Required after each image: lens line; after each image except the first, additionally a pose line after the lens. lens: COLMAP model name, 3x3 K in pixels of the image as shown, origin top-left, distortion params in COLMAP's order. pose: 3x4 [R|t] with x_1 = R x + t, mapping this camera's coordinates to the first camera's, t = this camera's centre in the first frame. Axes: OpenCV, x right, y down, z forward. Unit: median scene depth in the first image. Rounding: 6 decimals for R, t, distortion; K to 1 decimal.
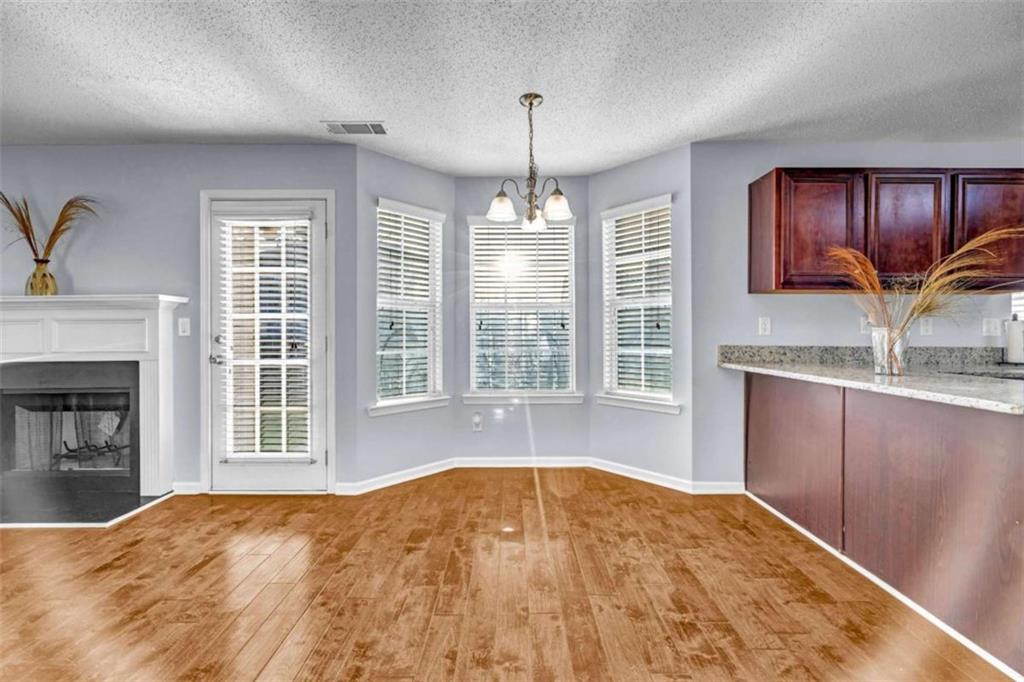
lens RADIAL K [[429.7, 0, 509.5], [0, 429.7, 335.5], [0, 0, 1]] dist [0.000238, 0.000577]
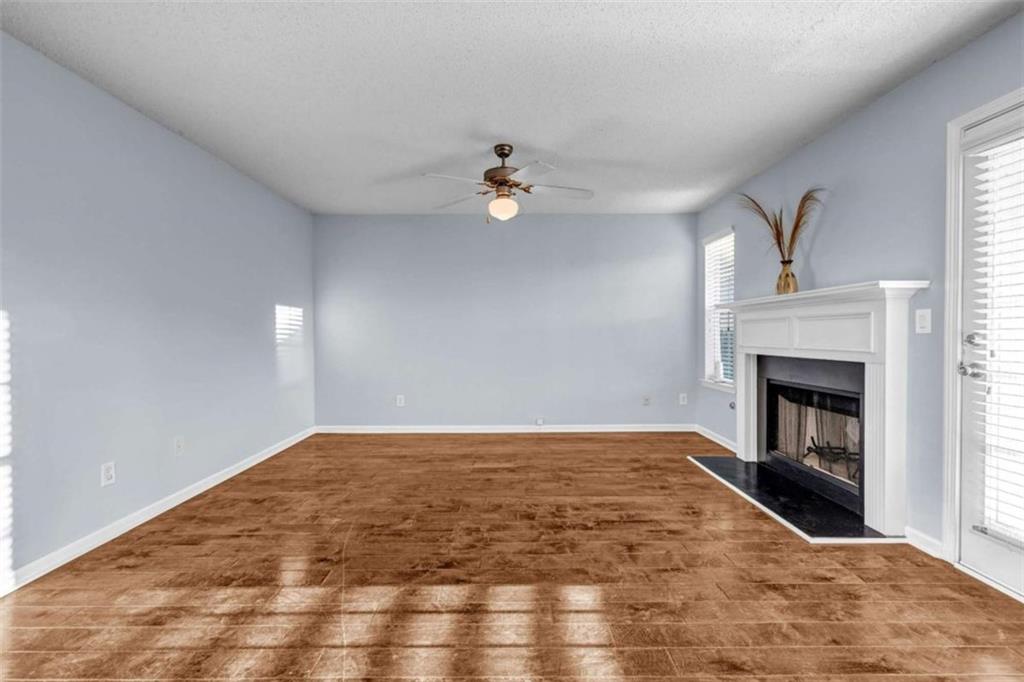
lens RADIAL K [[429.7, 0, 509.5], [0, 429.7, 335.5], [0, 0, 1]] dist [0.000238, 0.000577]
pose [[0.009294, 0.010897, -0.999897, -0.030548], [-0.004057, 0.999933, 0.010859, -0.000595], [0.999949, 0.003956, 0.009338, 0.292762]]
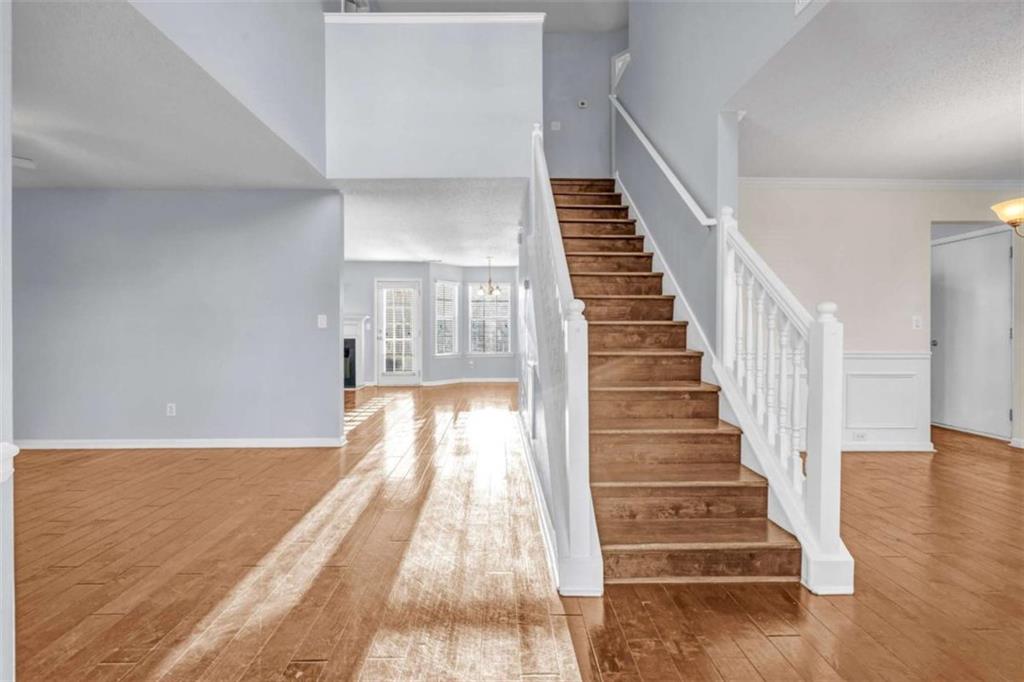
lens RADIAL K [[429.7, 0, 509.5], [0, 429.7, 335.5], [0, 0, 1]] dist [0.000238, 0.000577]
pose [[0.999599, 0.001379, 0.028299, 0.089279], [-0.001604, 0.999967, 0.007929, 0.014706], [-0.028287, -0.007971, 0.999568, -1.866482]]
